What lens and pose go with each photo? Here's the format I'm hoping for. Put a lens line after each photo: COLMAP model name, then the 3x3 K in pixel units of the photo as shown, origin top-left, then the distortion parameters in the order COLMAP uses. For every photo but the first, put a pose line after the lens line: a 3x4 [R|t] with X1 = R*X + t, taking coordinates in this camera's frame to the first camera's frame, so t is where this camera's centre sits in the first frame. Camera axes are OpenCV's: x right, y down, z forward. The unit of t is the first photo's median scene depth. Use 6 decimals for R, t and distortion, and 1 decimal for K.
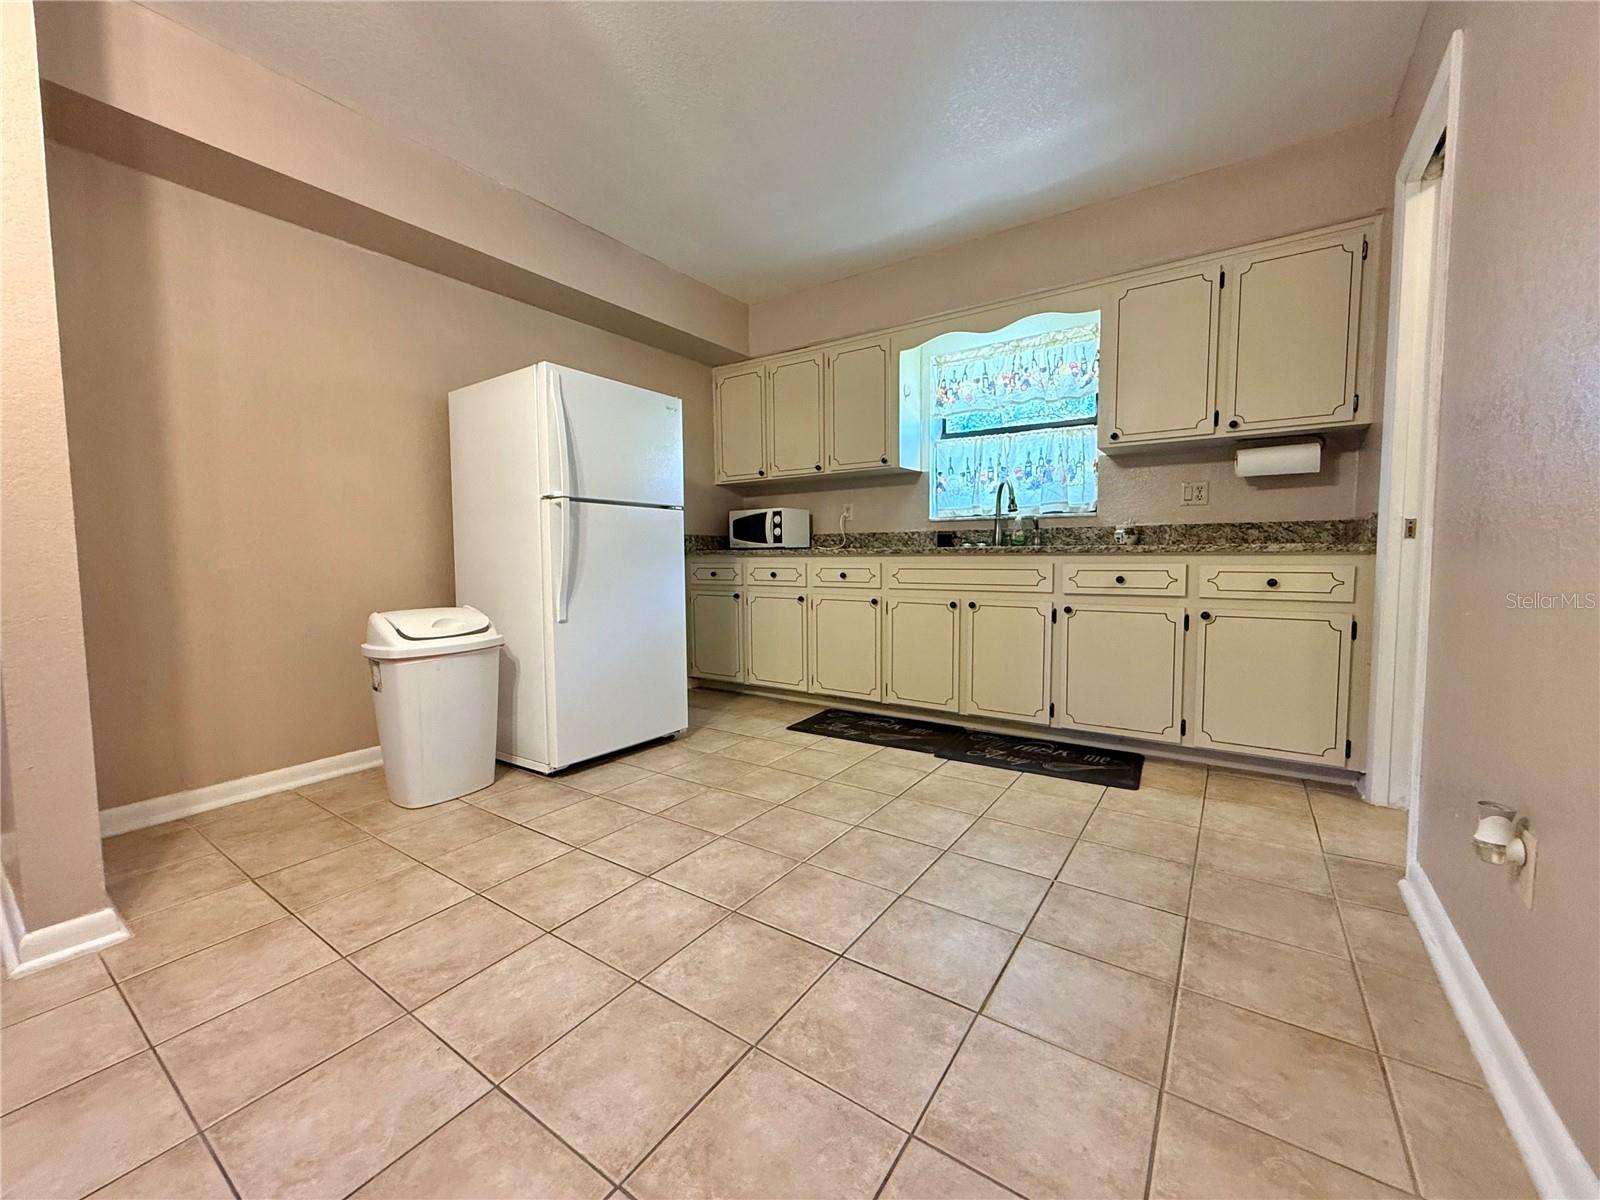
lens RADIAL K [[636.9, 0, 794.9], [0, 636.9, 600.2], [0, 0, 1]] dist [-0.000190, 0.000413]
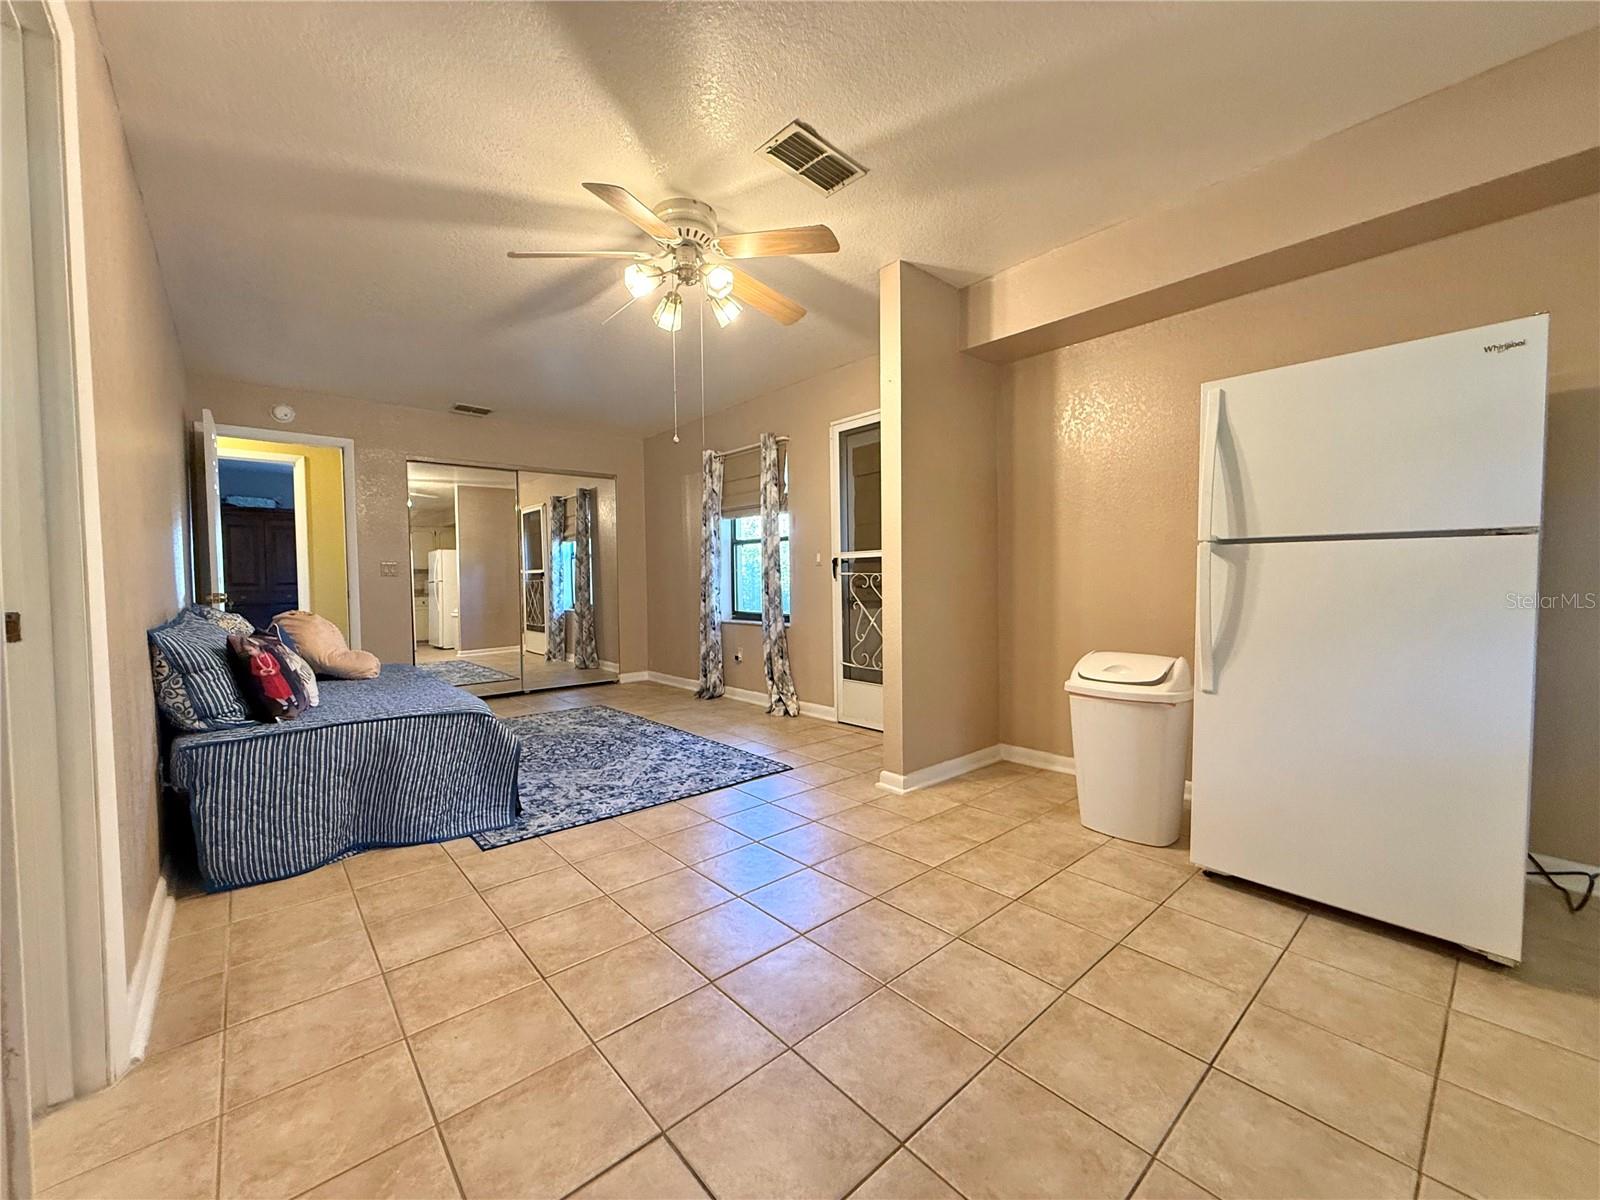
lens RADIAL K [[636.9, 0, 795.9], [0, 636.9, 594.6], [0, 0, 1]] dist [-0.000190, 0.000413]
pose [[-0.243843, 0.038483, -0.969051, 0.514467], [-0.057108, 0.996909, 0.053959, -0.097461], [0.968132, 0.068498, -0.240891, 0.621262]]
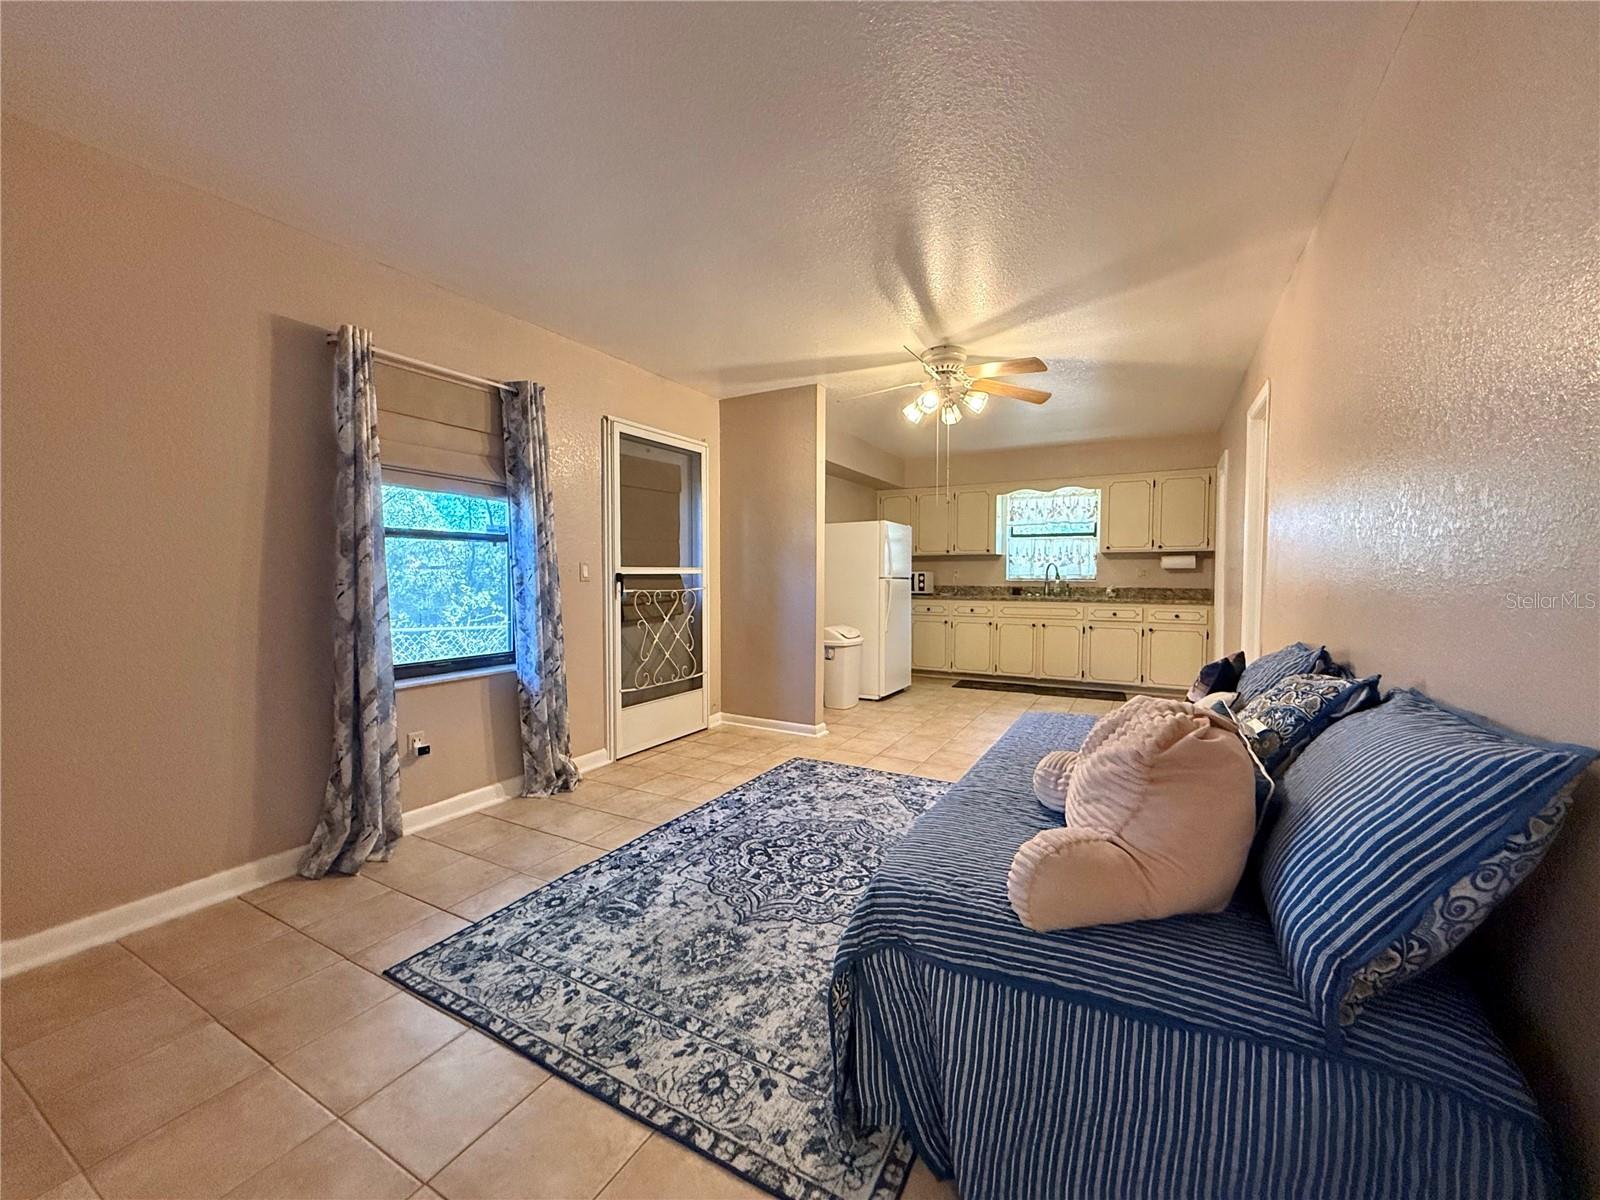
lens RADIAL K [[636.9, 0, 796.7], [0, 636.9, 602.0], [0, 0, 1]] dist [-0.000190, 0.000413]
pose [[0.994753, 0.007265, 0.102045, -0.869167], [-0.003851, 0.999427, -0.033620, 0.004959], [-0.102231, 0.033051, 0.994212, -1.171345]]
